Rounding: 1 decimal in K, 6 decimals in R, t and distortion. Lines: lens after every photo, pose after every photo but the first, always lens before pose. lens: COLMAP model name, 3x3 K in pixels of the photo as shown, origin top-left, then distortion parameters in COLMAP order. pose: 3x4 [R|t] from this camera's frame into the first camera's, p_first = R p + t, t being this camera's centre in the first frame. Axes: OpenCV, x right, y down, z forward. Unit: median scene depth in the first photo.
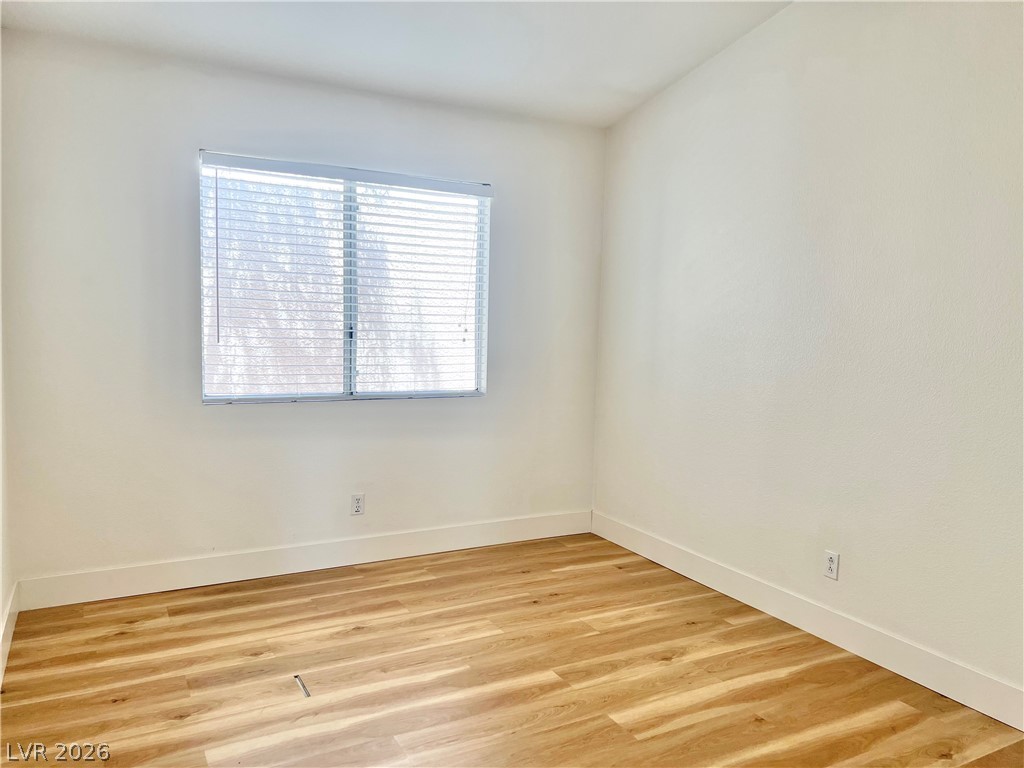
lens RADIAL K [[778.4, 0, 507.7], [0, 778.4, 383.6], [0, 0, 1]] dist [0.072329, -0.081178]
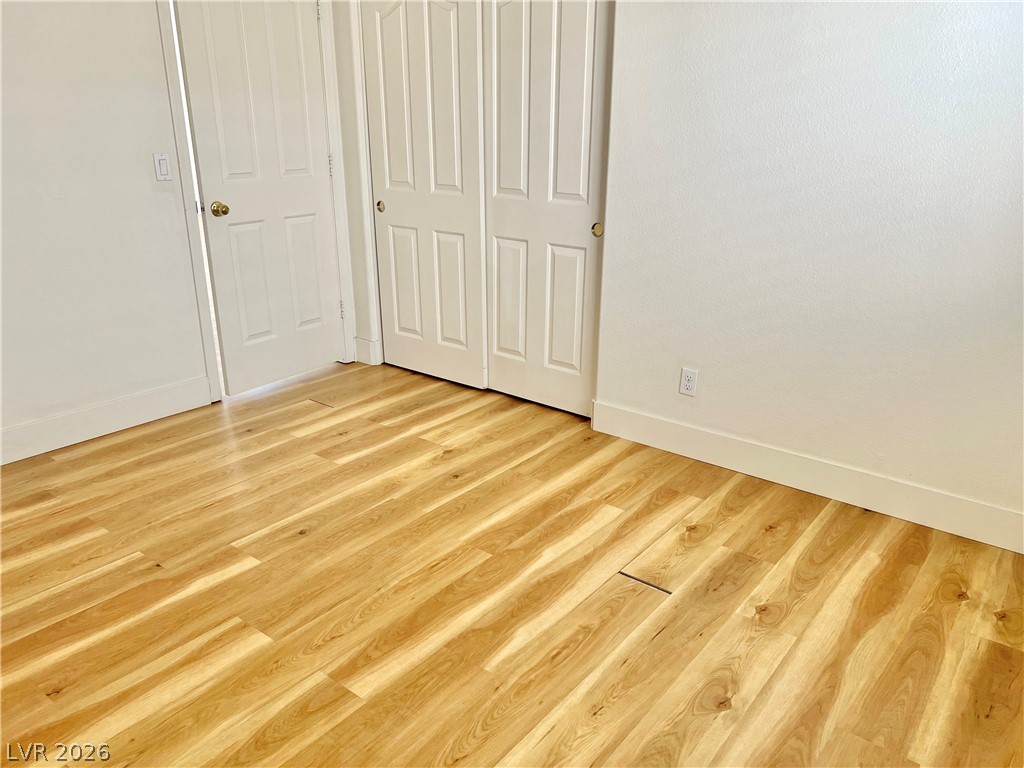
lens RADIAL K [[778.4, 0, 507.7], [0, 778.4, 383.6], [0, 0, 1]] dist [0.072329, -0.081178]
pose [[-0.919779, 0.094079, -0.380993, 0.179749], [-0.068069, 0.917878, 0.390982, -0.137852], [0.386488, 0.385551, -0.837841, 1.587803]]
